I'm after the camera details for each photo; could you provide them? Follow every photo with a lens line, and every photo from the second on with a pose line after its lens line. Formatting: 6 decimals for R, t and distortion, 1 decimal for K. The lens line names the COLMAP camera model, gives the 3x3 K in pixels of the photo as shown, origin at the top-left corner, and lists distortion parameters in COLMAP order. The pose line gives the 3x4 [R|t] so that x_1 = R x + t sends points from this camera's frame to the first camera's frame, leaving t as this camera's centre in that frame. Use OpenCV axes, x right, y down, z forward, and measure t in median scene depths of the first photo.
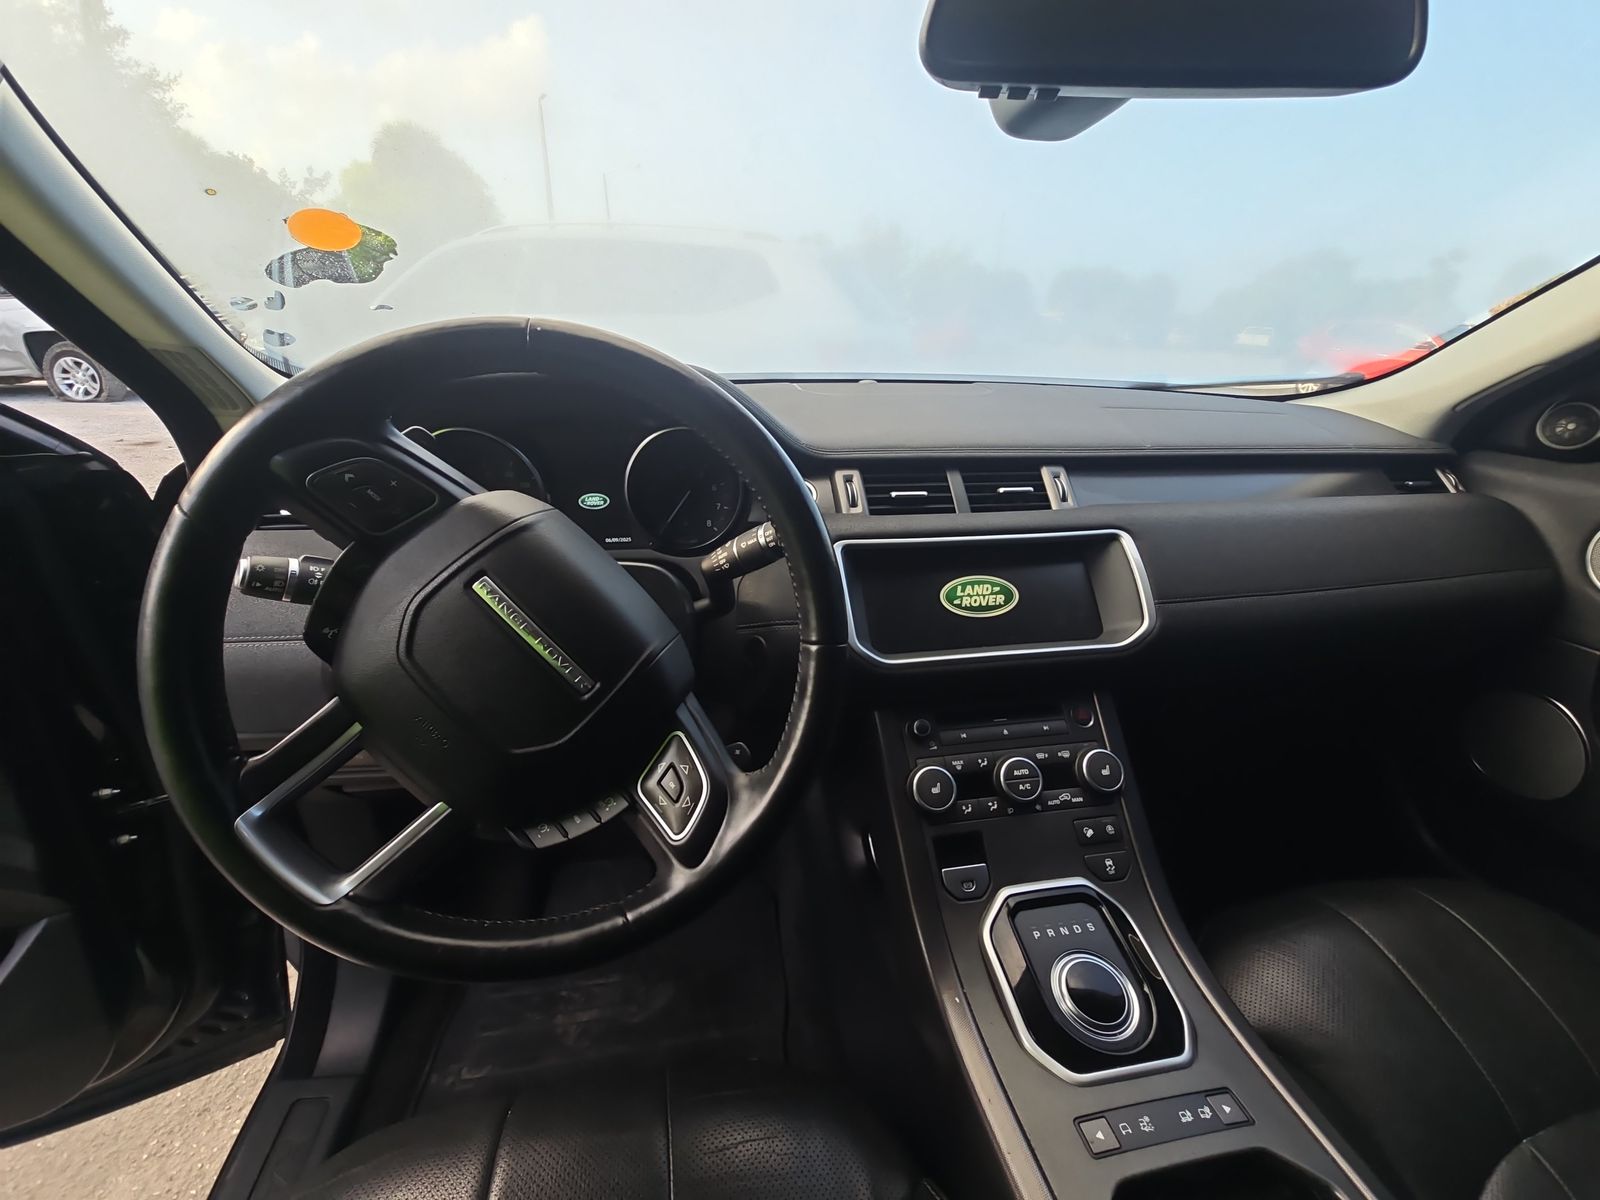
lens RADIAL K [[641.5, 0, 806.0], [0, 641.5, 595.9], [0, 0, 1]] dist [0.004523, -0.006090]
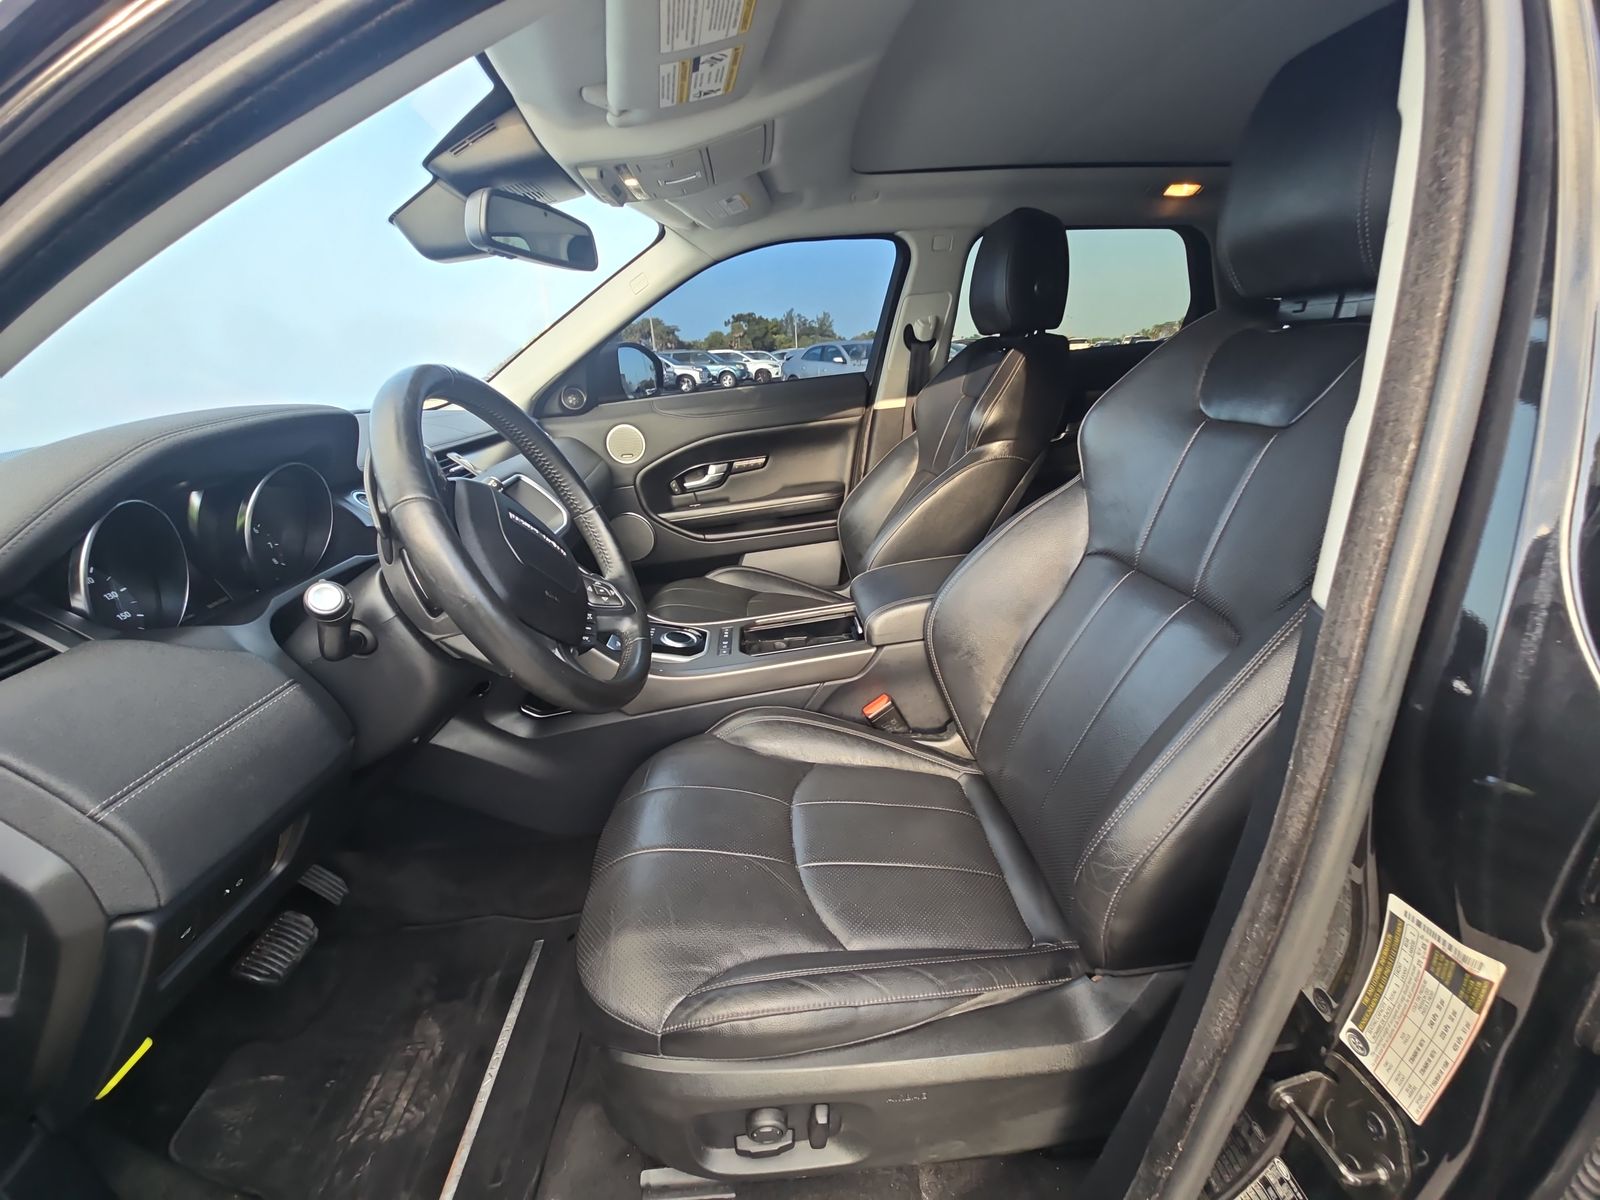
lens RADIAL K [[641.5, 0, 801.0], [0, 641.5, 602.1], [0, 0, 1]] dist [0.004523, -0.006090]
pose [[0.098791, -0.375869, 0.921392, -1.426200], [0.417063, 0.856314, 0.304604, -0.017377], [-0.903492, 0.354186, 0.241358, -0.010174]]
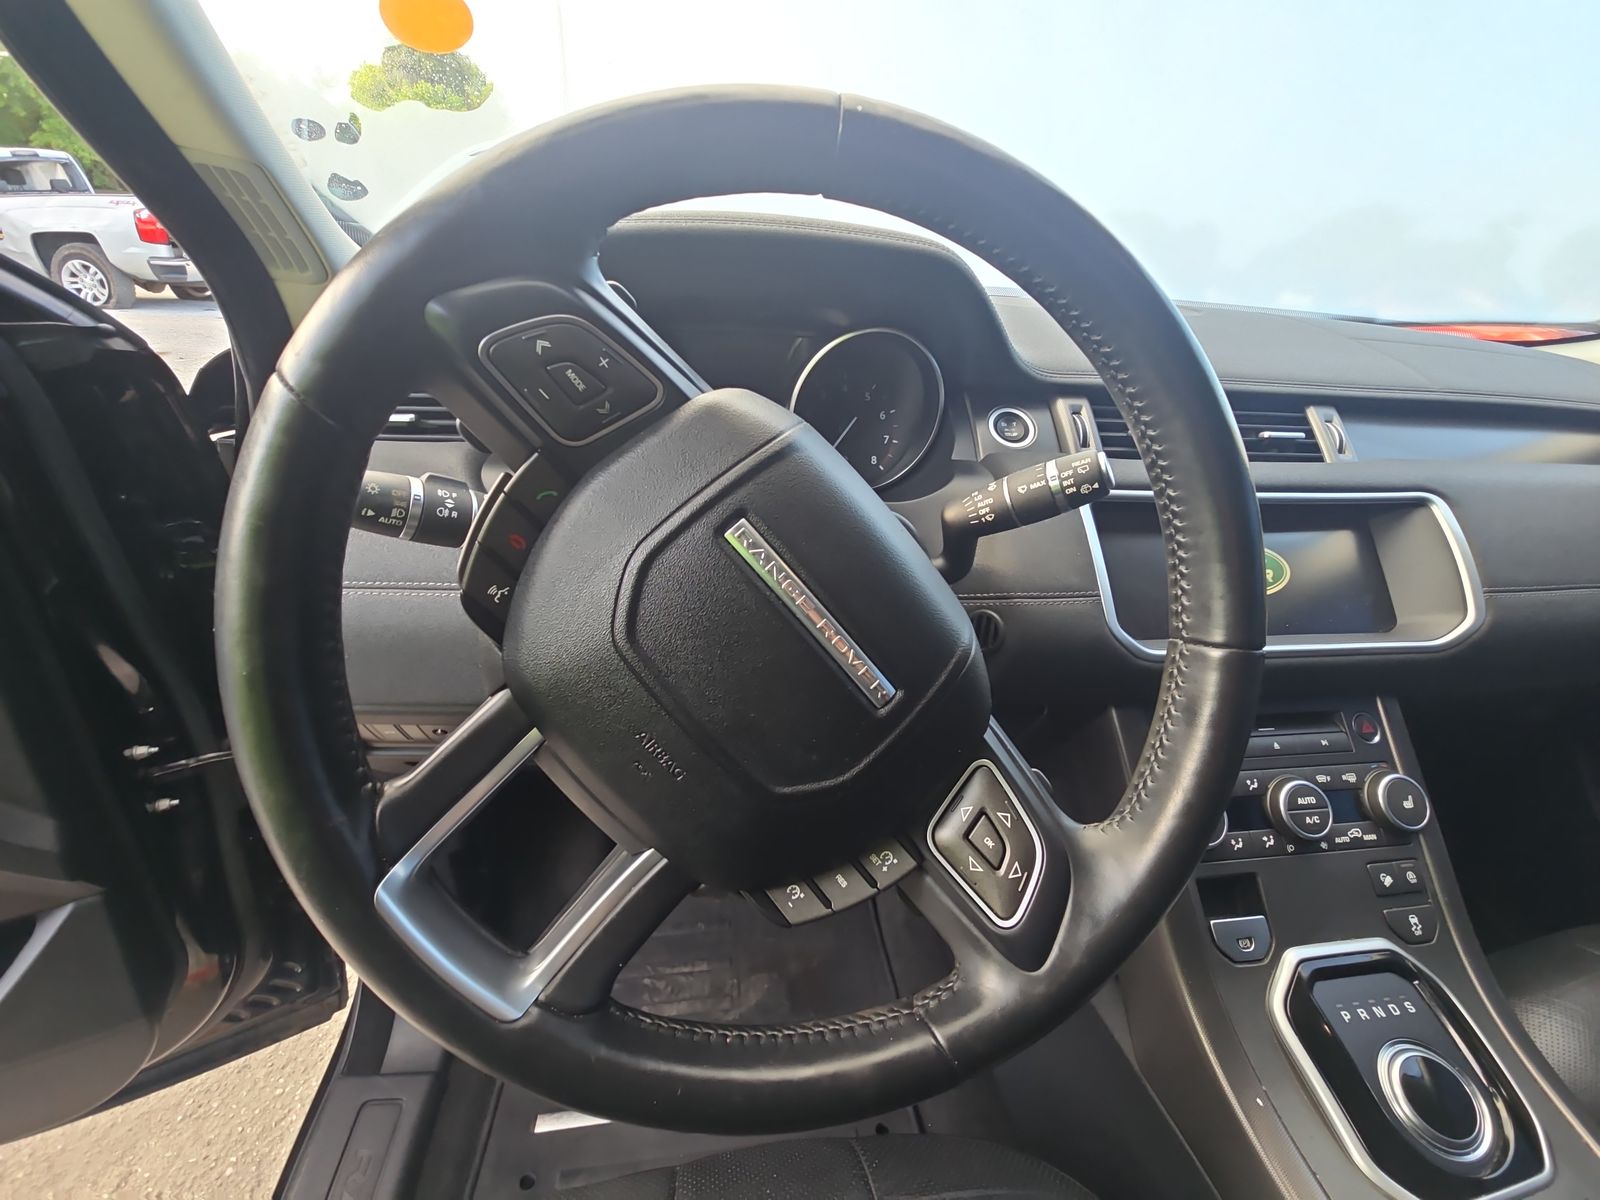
lens RADIAL K [[641.5, 0, 804.9], [0, 641.5, 591.0], [0, 0, 1]] dist [0.004523, -0.006090]
pose [[0.998627, 0.051450, -0.009837, -0.297362], [-0.050569, 0.995889, 0.075153, -0.007184], [0.013663, -0.074553, 0.997123, 0.249291]]
